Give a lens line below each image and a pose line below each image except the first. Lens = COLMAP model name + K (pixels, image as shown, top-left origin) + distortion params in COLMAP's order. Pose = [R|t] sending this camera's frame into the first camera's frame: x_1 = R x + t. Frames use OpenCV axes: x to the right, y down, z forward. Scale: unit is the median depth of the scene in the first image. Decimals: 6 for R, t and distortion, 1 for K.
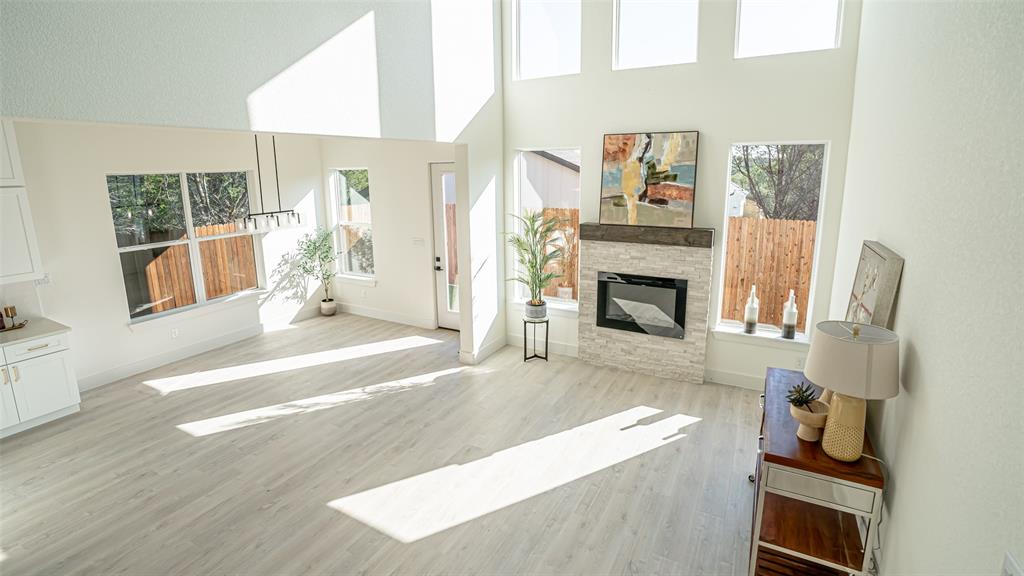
lens RADIAL K [[476.0, 0, 505.4], [0, 476.0, 262.4], [0, 0, 1]] dist [-0.065456, 0.023993]
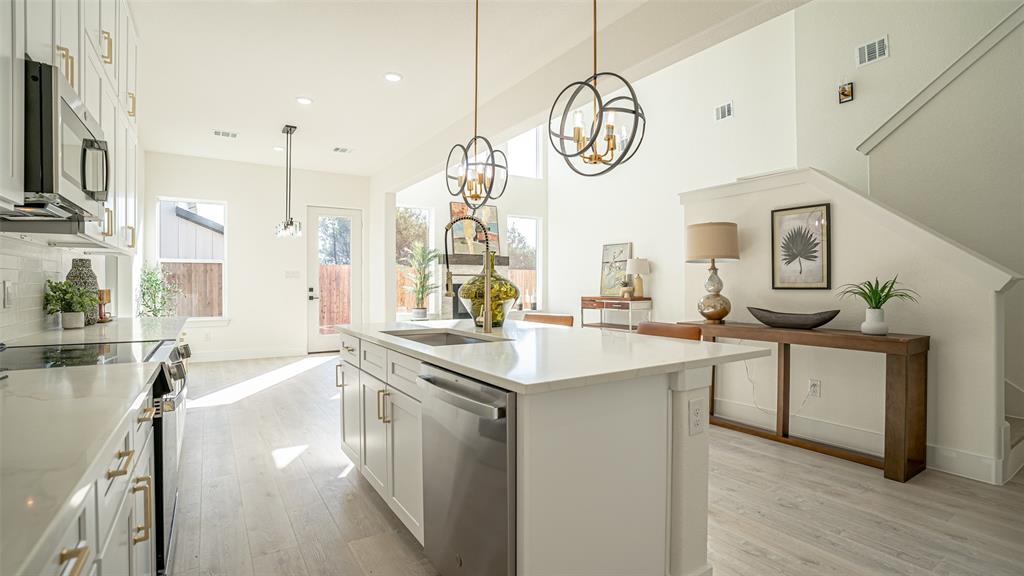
lens RADIAL K [[476.0, 0, 517.9], [0, 476.0, 297.4], [0, 0, 1]] dist [-0.065456, 0.023993]
pose [[0.453003, -0.012185, 0.891426, -1.191622], [0.165812, 0.983611, -0.070817, 0.223786], [-0.875954, 0.179889, 0.447599, 0.092546]]
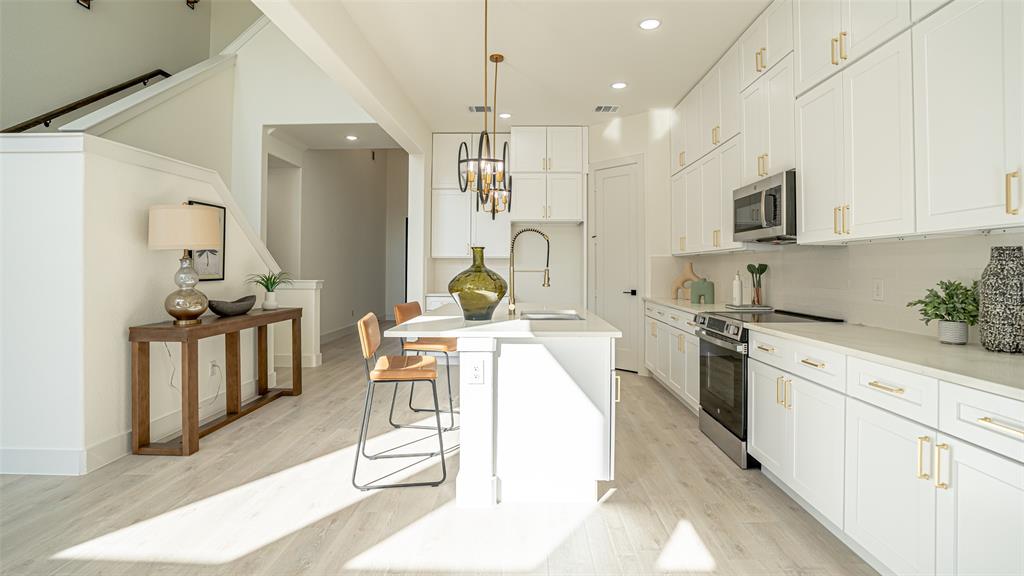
lens RADIAL K [[476.0, 0, 525.3], [0, 476.0, 270.8], [0, 0, 1]] dist [-0.065456, 0.023993]
pose [[-0.873066, 0.011717, -0.487462, -0.493893], [-0.085416, 0.980578, 0.176553, 0.050243], [0.480063, 0.195780, -0.855108, 0.872024]]
